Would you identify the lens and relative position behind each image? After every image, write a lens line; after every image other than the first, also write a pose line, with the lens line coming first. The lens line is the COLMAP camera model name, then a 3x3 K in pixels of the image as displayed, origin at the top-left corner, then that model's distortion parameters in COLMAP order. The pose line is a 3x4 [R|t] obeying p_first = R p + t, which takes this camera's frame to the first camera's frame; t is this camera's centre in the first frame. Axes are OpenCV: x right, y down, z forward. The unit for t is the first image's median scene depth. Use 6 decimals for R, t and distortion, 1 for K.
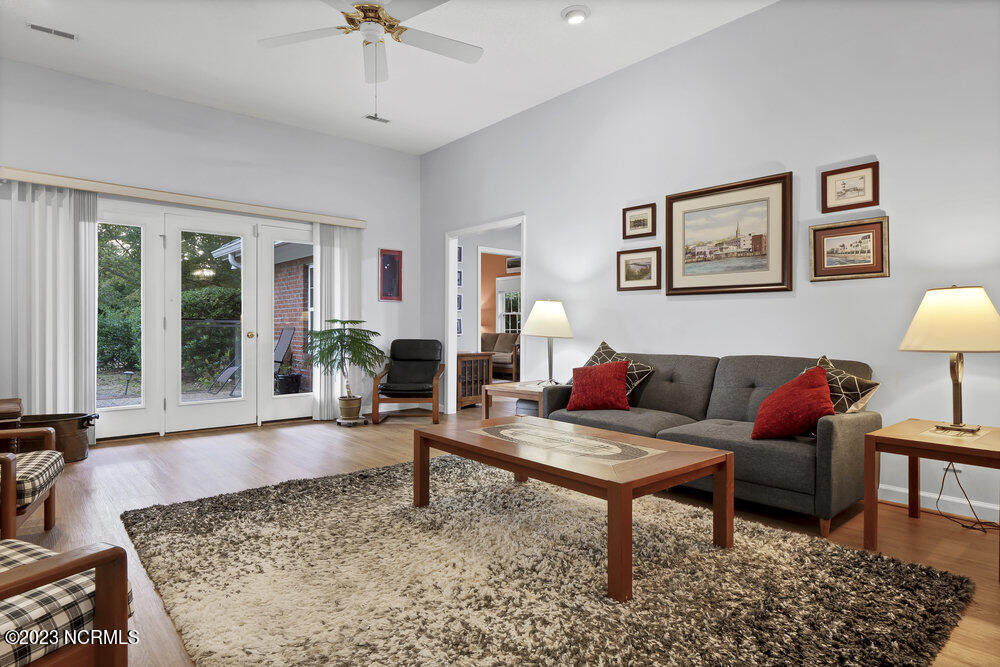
lens RADIAL K [[549.5, 0, 500.0], [0, 549.5, 333.5], [0, 0, 1]] dist [-0.015047, -0.000063]
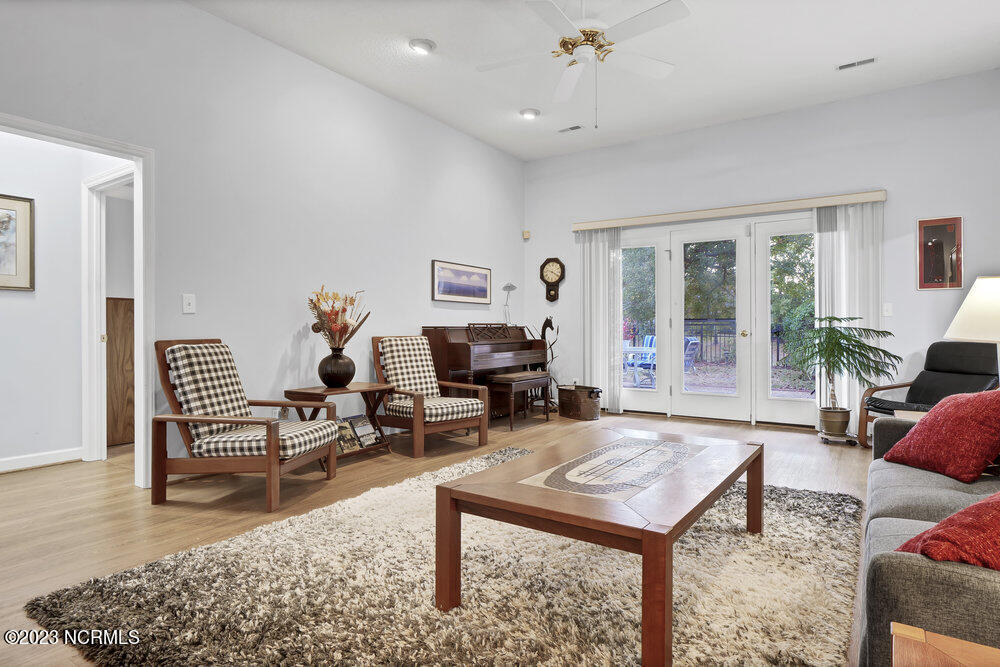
lens RADIAL K [[549.5, 0, 500.0], [0, 549.5, 333.5], [0, 0, 1]] dist [-0.015047, -0.000063]
pose [[0.254871, 0.008007, -0.966942, 0.400276], [-0.007565, 0.999952, 0.006286, -0.000649], [0.966945, 0.005713, 0.254920, 0.291546]]
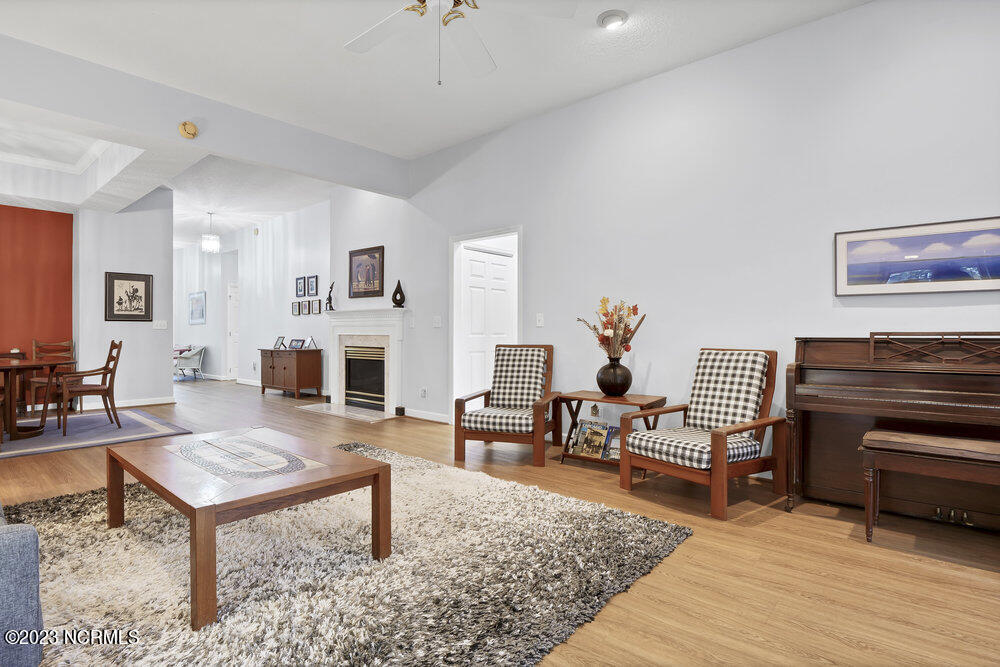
lens RADIAL K [[499.5, 0, 497.1], [0, 499.5, 327.2], [0, 0, 1]] dist [-0.019512, -0.000971]
pose [[-0.990000, -0.004370, -0.141003, -0.115308], [-0.004113, 0.999989, -0.002113, -0.014588], [0.141011, -0.001512, -0.990007, 0.931425]]
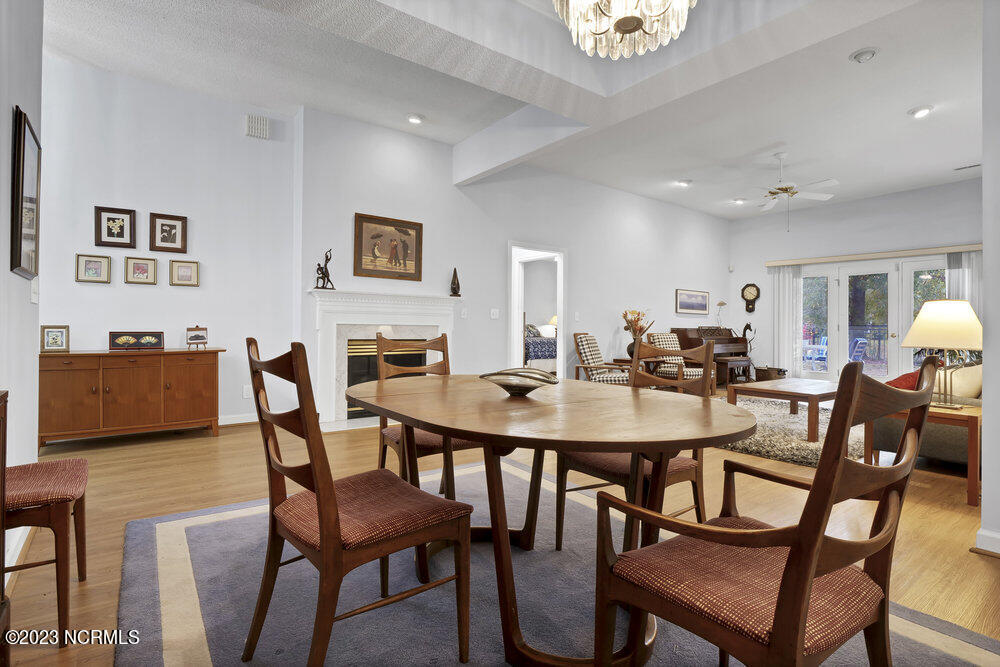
lens RADIAL K [[499.5, 0, 497.1], [0, 499.5, 327.2], [0, 0, 1]] dist [-0.019512, -0.000971]
pose [[-0.075536, -0.001877, -0.997141, 0.967673], [-0.020669, 0.999786, -0.000316, 0.002926], [0.996929, 0.020586, -0.075558, -0.000170]]
